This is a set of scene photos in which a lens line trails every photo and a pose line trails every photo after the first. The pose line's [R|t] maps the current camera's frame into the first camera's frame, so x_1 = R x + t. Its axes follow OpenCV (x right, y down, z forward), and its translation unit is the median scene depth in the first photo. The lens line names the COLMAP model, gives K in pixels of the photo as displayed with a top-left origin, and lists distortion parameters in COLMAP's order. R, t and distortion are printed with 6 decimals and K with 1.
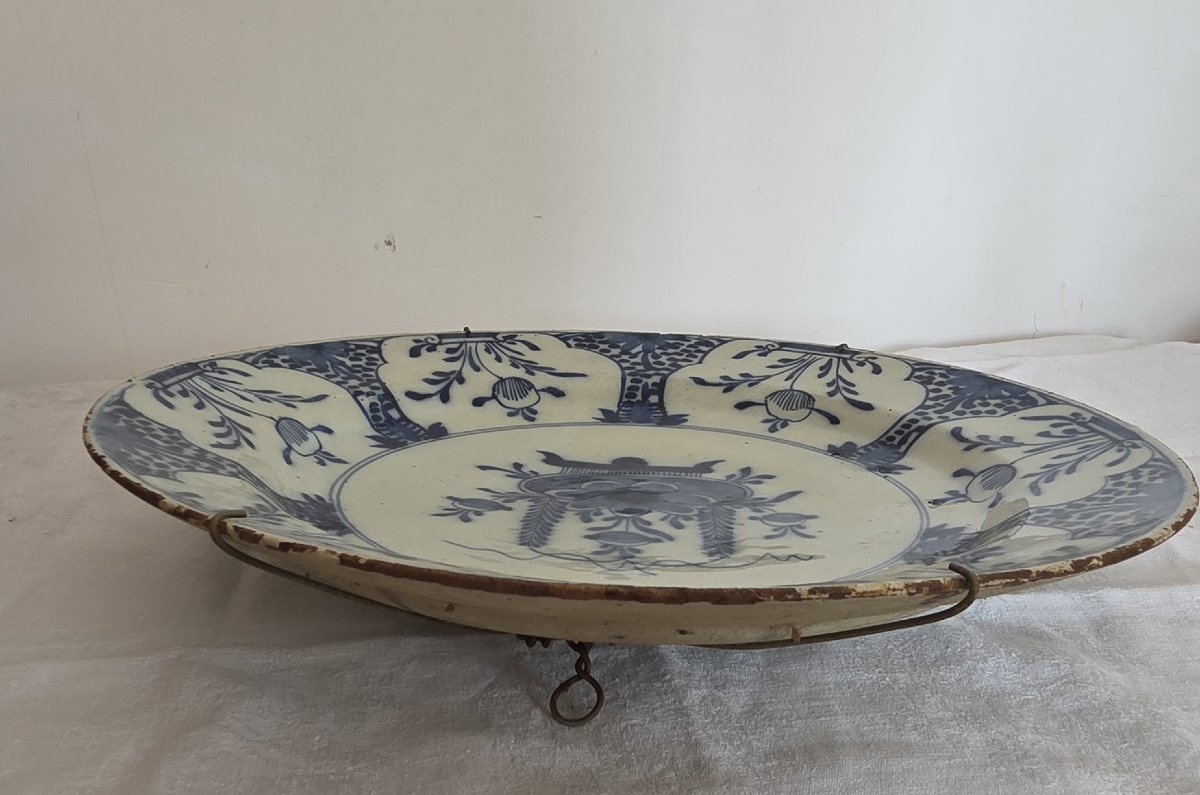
lens RADIAL K [[1074.8, 0, 607.3], [0, 1074.8, 397.6], [0, 0, 1]] dist [-0.001728, 0.001524]
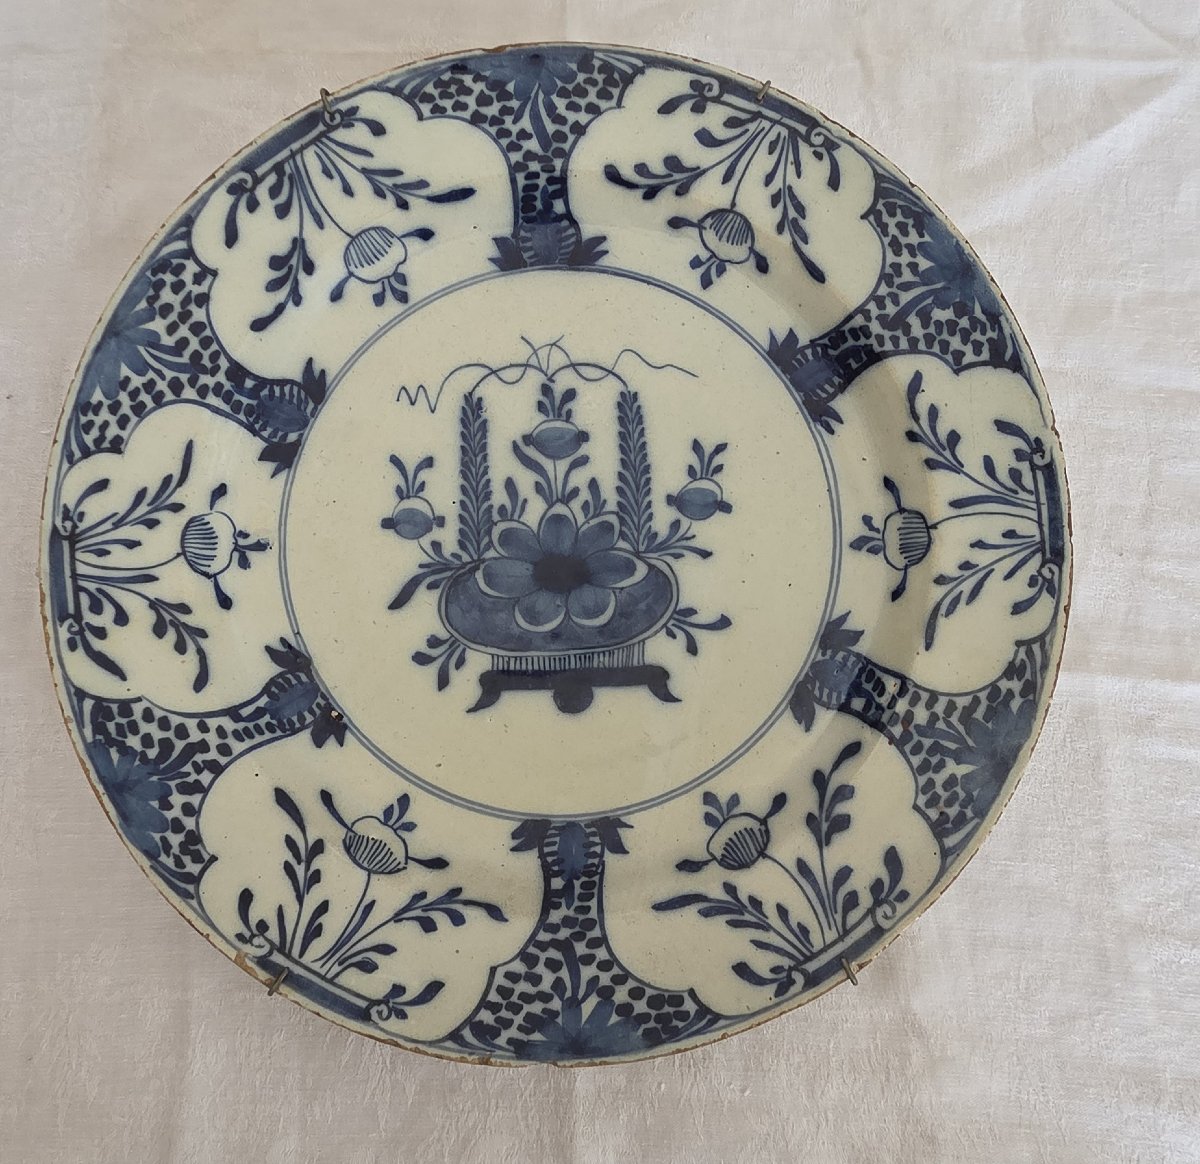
lens RADIAL K [[1066.9, 0, 615.5], [0, 1066.9, 509.0], [0, 0, 1]] dist [0.001337, 0.016343]
pose [[-0.992745, 0.114046, -0.038086, 0.002136], [-0.045716, -0.065053, 0.996834, -0.706903], [0.111208, 0.991343, 0.069795, 0.691869]]
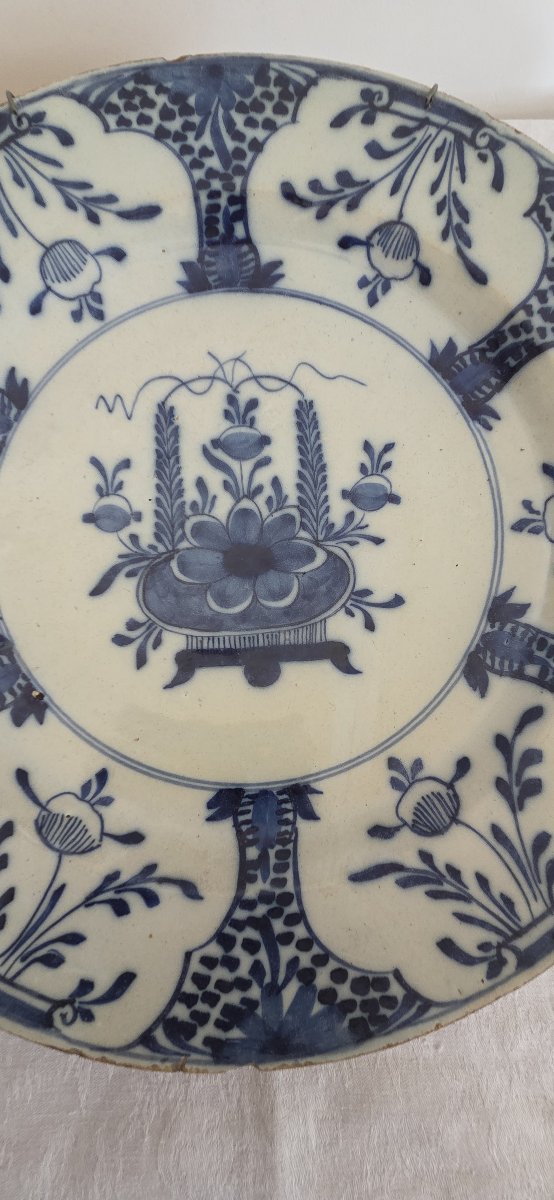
lens RADIAL K [[488.5, 0, 283.4], [0, 488.5, 601.3], [0, 0, 1]] dist [0.009607, -0.004172]
pose [[-0.988186, 0.134618, -0.073250, 0.022854], [-0.083154, -0.069476, 0.994112, -0.325897], [0.128736, 0.988459, 0.079850, 0.793215]]
